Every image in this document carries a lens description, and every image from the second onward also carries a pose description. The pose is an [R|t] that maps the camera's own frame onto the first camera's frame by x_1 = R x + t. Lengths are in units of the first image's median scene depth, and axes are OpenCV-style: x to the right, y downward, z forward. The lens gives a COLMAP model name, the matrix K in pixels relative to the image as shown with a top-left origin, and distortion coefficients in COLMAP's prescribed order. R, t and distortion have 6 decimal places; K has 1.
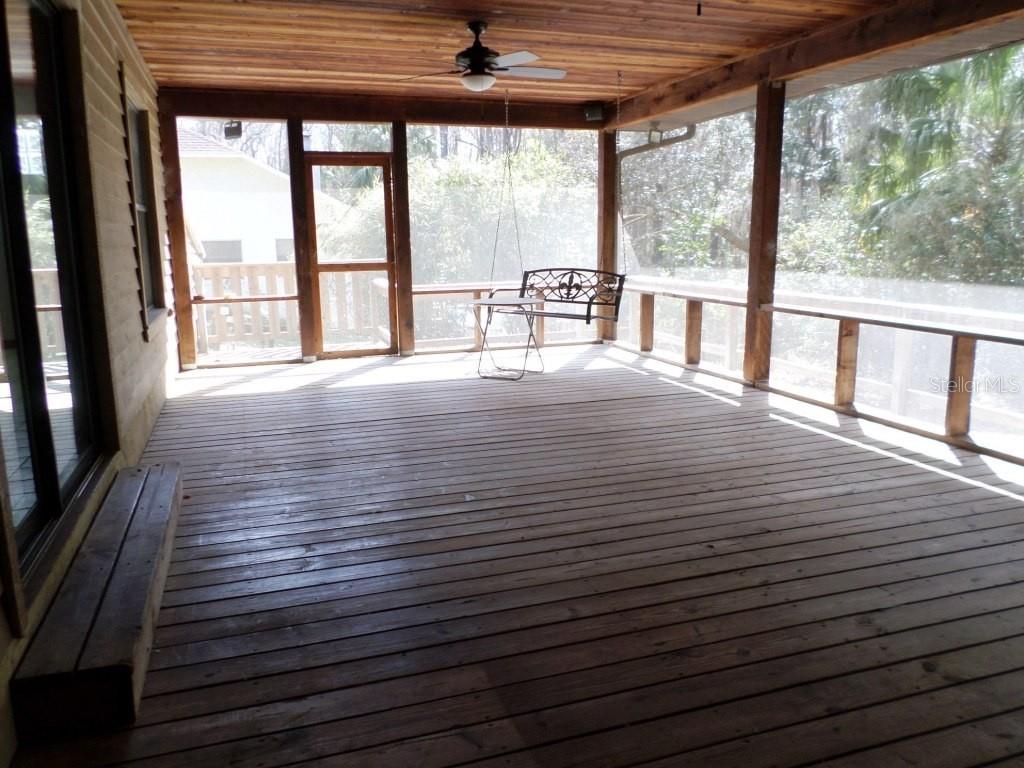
lens RADIAL K [[795.1, 0, 512.0], [0, 795.1, 384.0], [0, 0, 1]] dist [-0.009482, -0.005869]
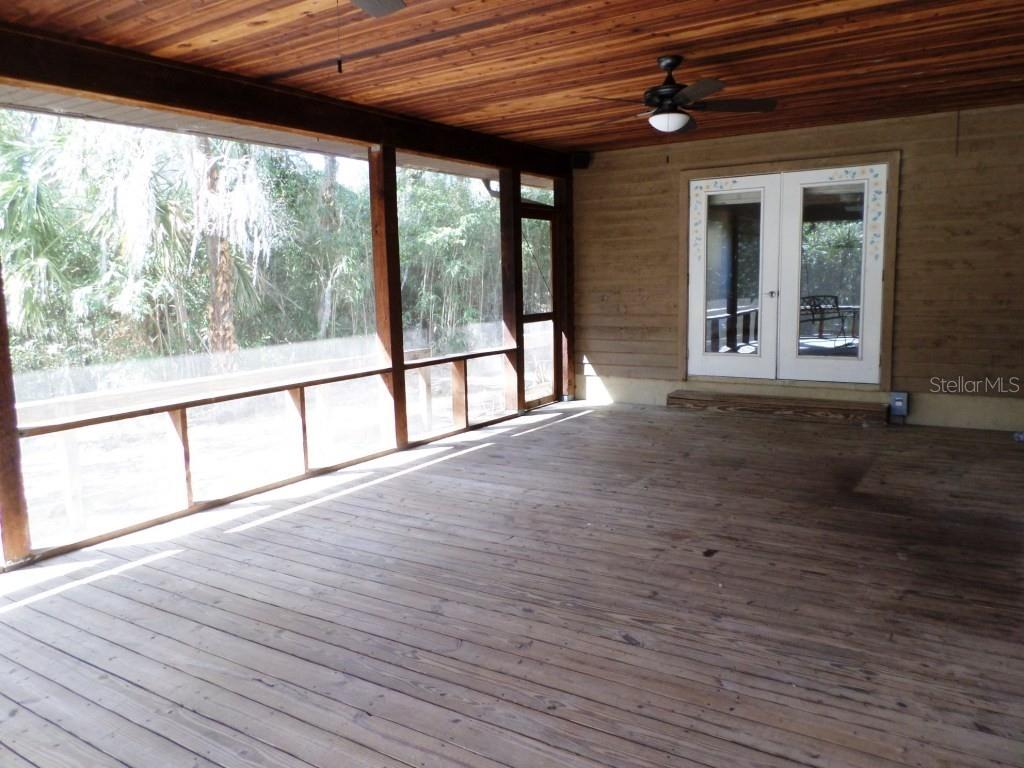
lens RADIAL K [[795.1, 0, 512.0], [0, 795.1, 384.0], [0, 0, 1]] dist [-0.009482, -0.005869]
pose [[-0.613303, -0.071102, 0.786641, -0.548384], [0.190476, 0.953233, 0.234663, -0.277314], [-0.766537, 0.293755, -0.571077, 1.415744]]
